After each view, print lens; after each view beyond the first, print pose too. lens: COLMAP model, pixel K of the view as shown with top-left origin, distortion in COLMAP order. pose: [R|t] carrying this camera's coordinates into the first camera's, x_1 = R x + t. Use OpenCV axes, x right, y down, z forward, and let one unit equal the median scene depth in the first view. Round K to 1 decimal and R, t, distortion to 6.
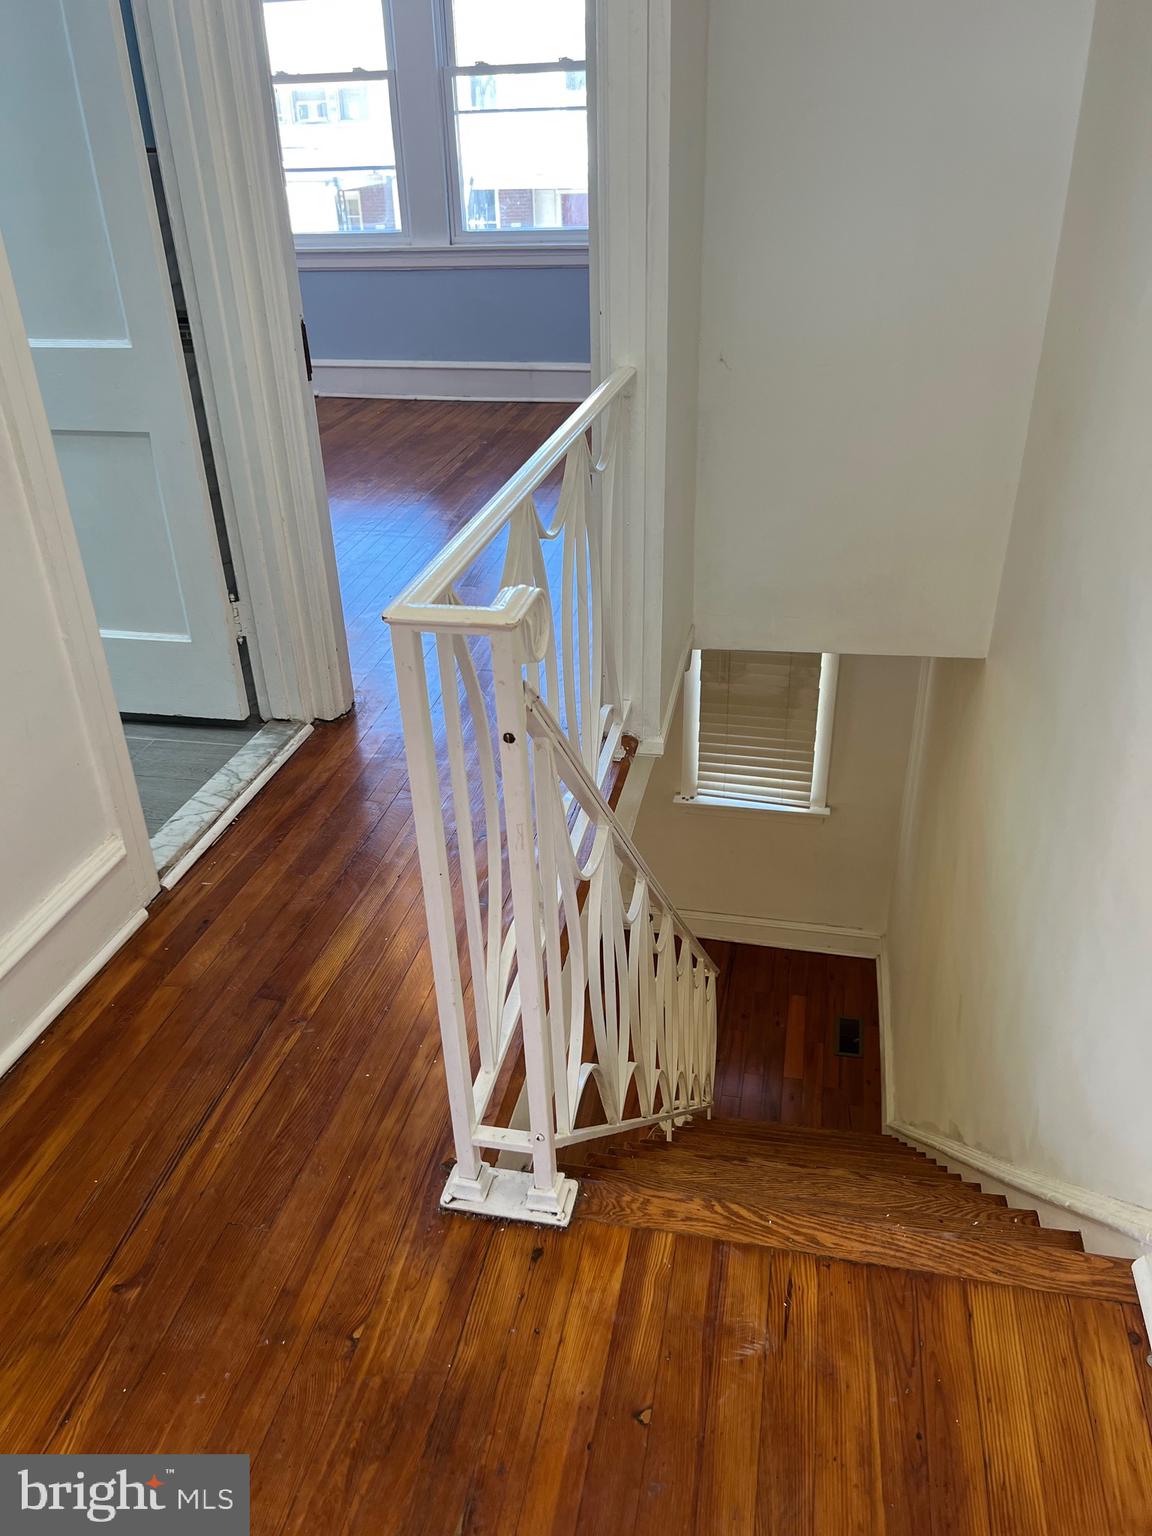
lens RADIAL K [[1167.1, 0, 576.0], [0, 1167.1, 768.0], [0, 0, 1]] dist [0.069695, -0.121797]
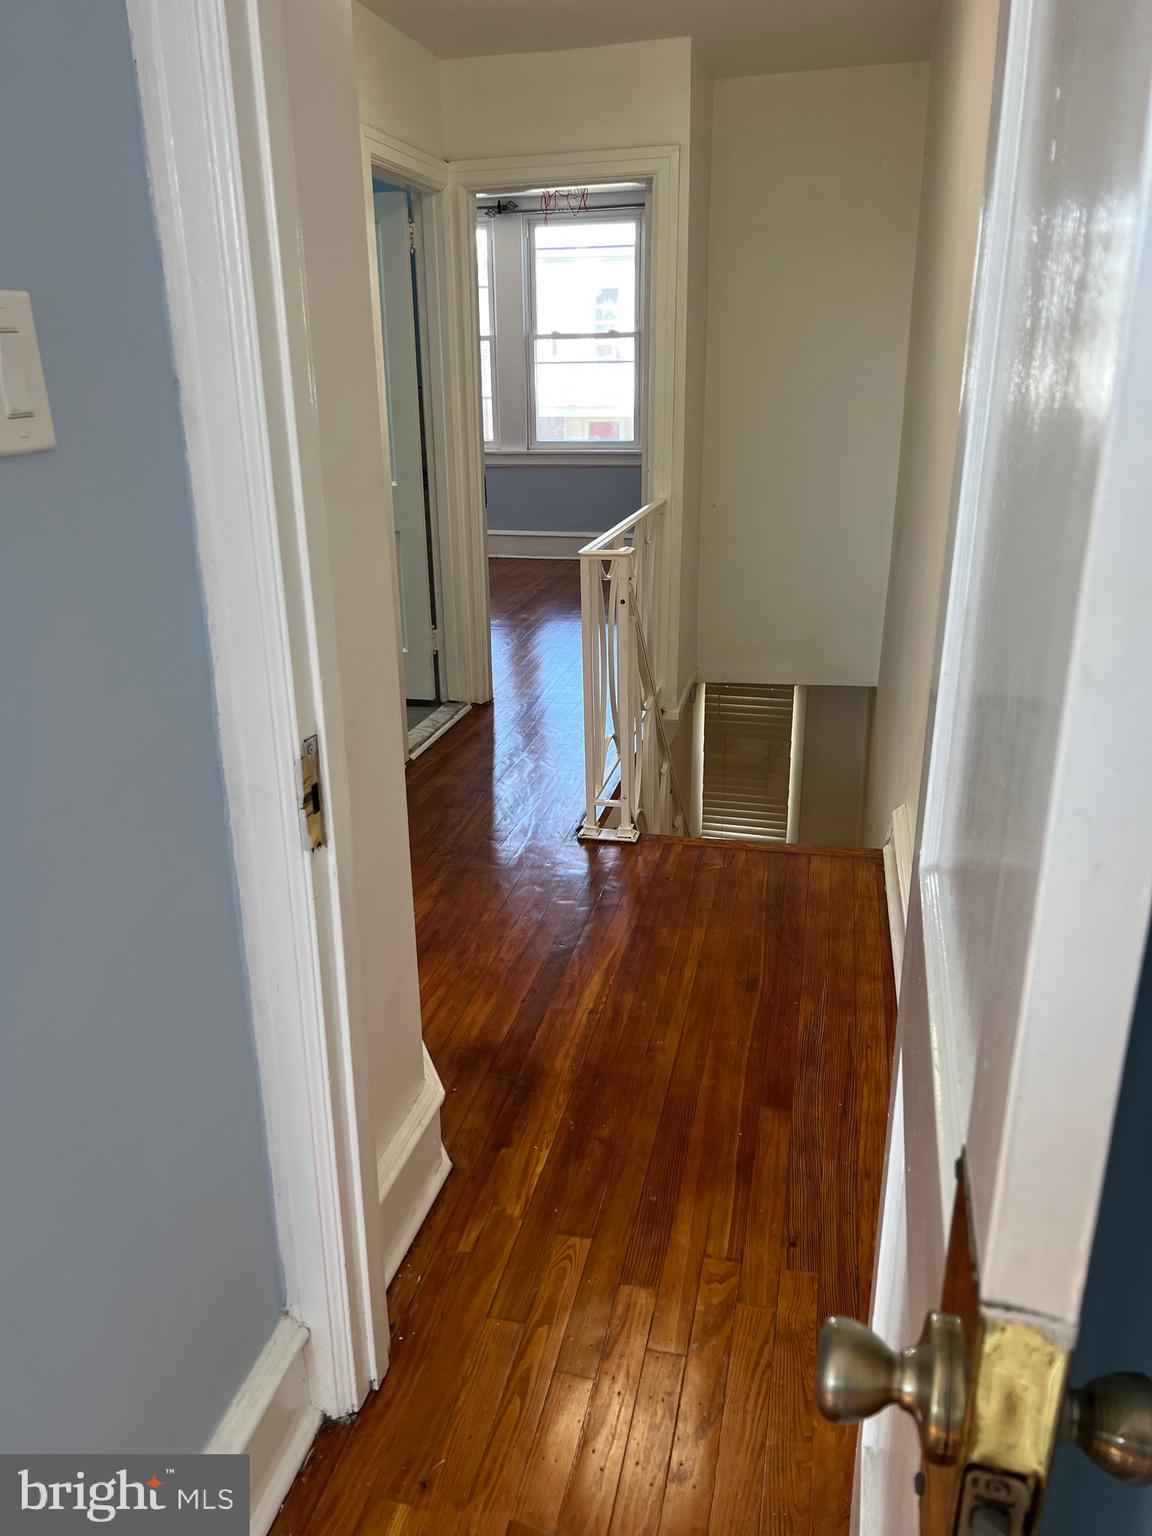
lens RADIAL K [[1139.7, 0, 565.5], [0, 1139.7, 769.5], [0, 0, 1]] dist [0.087373, -0.113830]
pose [[0.999575, 0.020019, -0.021188, -0.052385], [-0.023145, 0.986943, -0.159398, 0.322485], [0.017720, 0.159820, 0.986987, -0.629704]]
